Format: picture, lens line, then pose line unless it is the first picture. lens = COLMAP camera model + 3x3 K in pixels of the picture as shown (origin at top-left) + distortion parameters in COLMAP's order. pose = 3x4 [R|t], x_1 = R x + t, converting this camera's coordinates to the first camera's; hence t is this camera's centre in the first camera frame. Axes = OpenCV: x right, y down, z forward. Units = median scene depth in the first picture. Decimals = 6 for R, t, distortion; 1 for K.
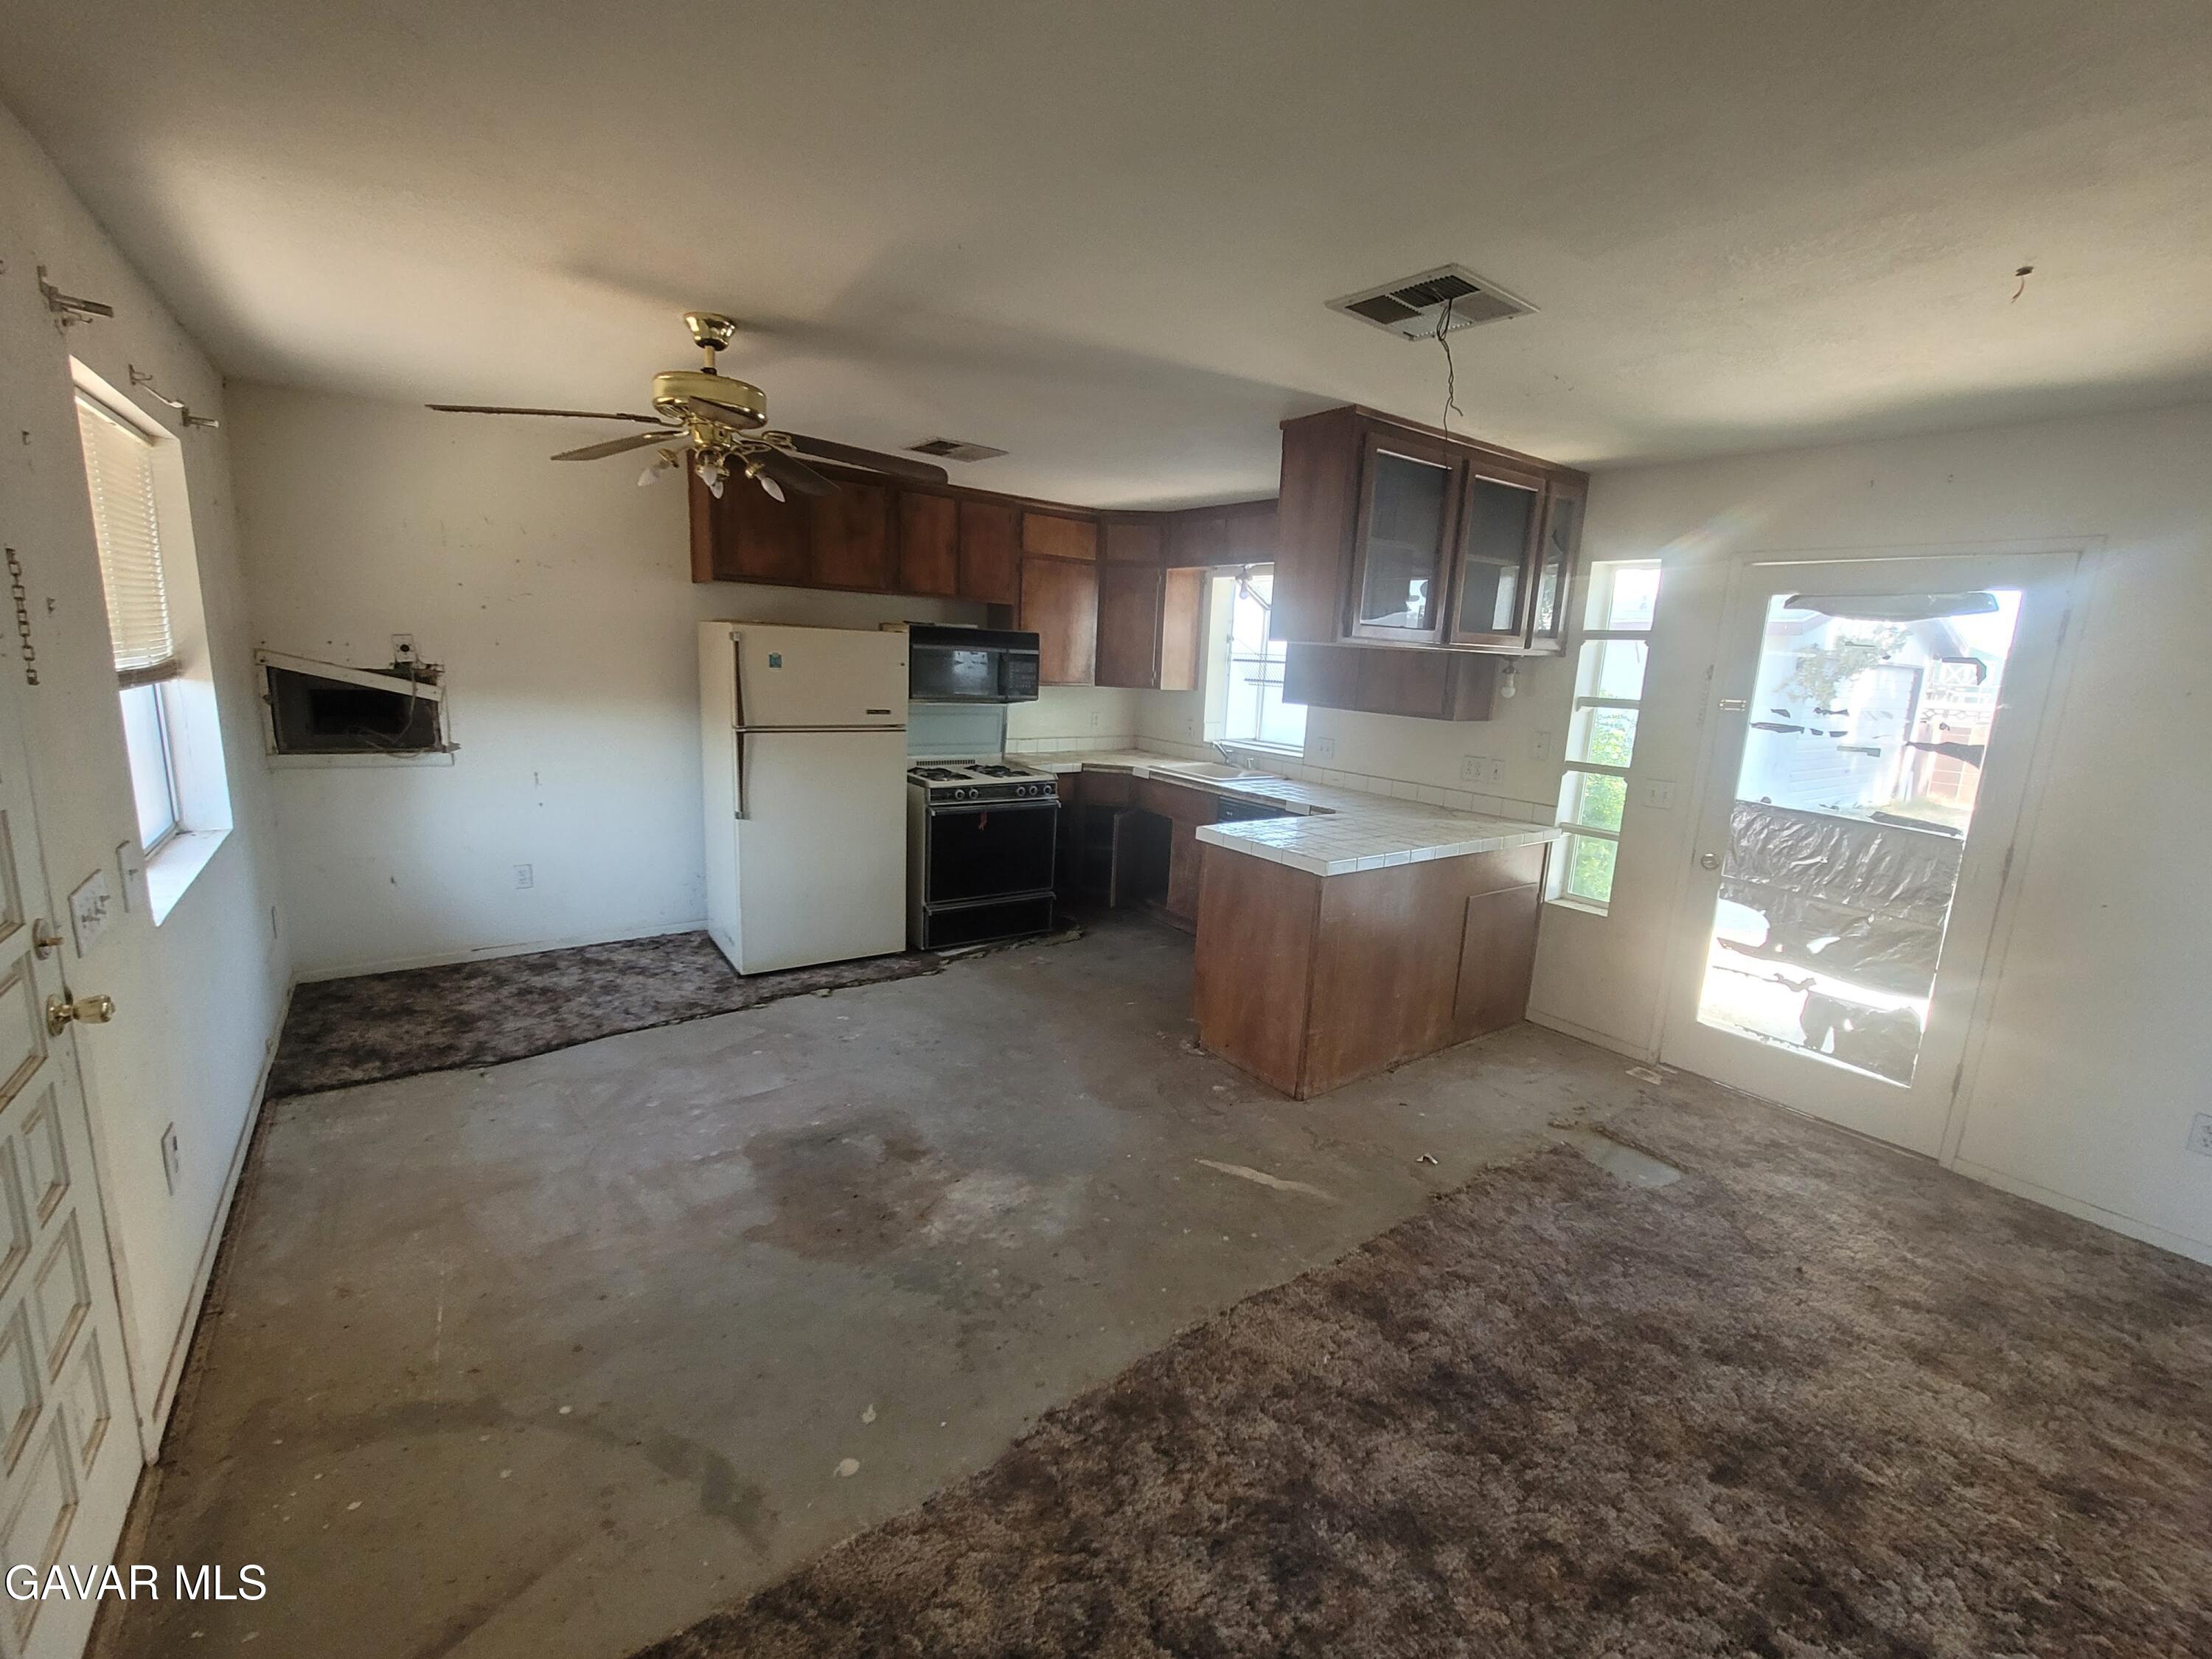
lens RADIAL K [[918.5, 0, 1109.2], [0, 918.5, 826.4], [0, 0, 1]] dist [-0.000400, -0.000913]
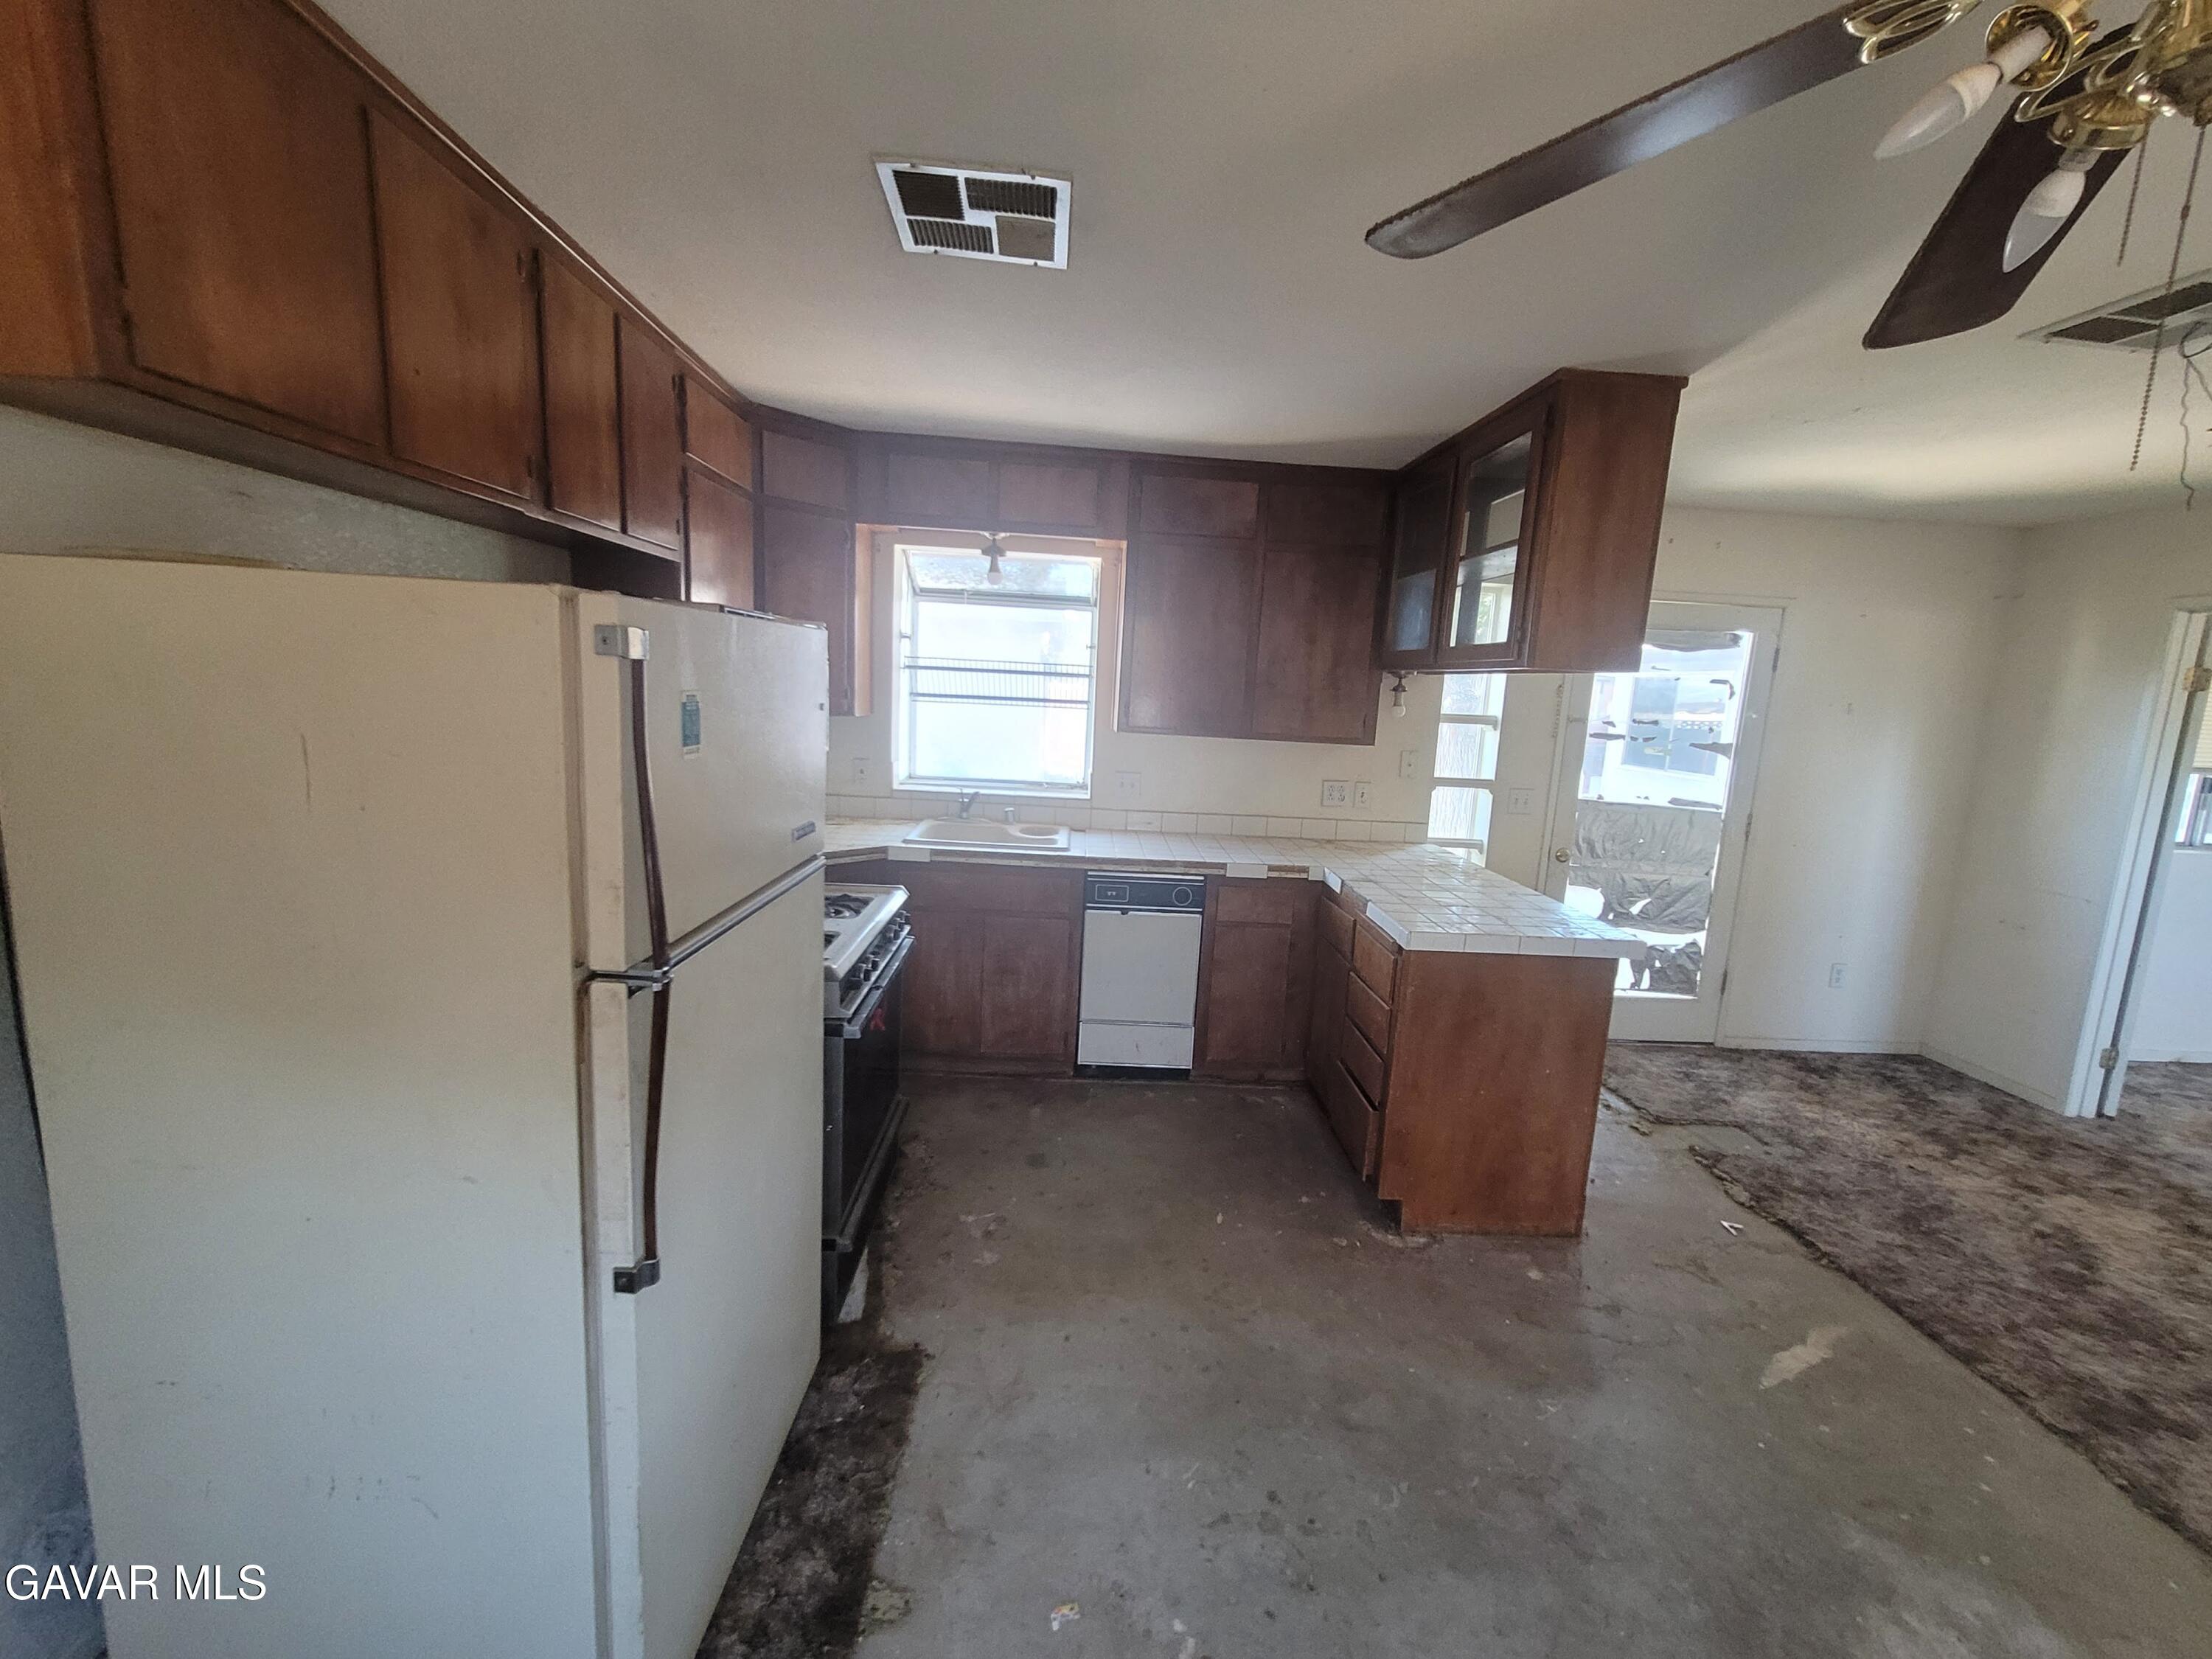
lens RADIAL K [[918.5, 0, 1110.1], [0, 918.5, 831.5], [0, 0, 1]] dist [-0.000400, -0.000913]
pose [[0.562939, -0.150634, 0.812656, -0.705994], [0.131300, 0.987064, 0.092009, -0.203218], [-0.816002, 0.054906, 0.575435, 0.954659]]
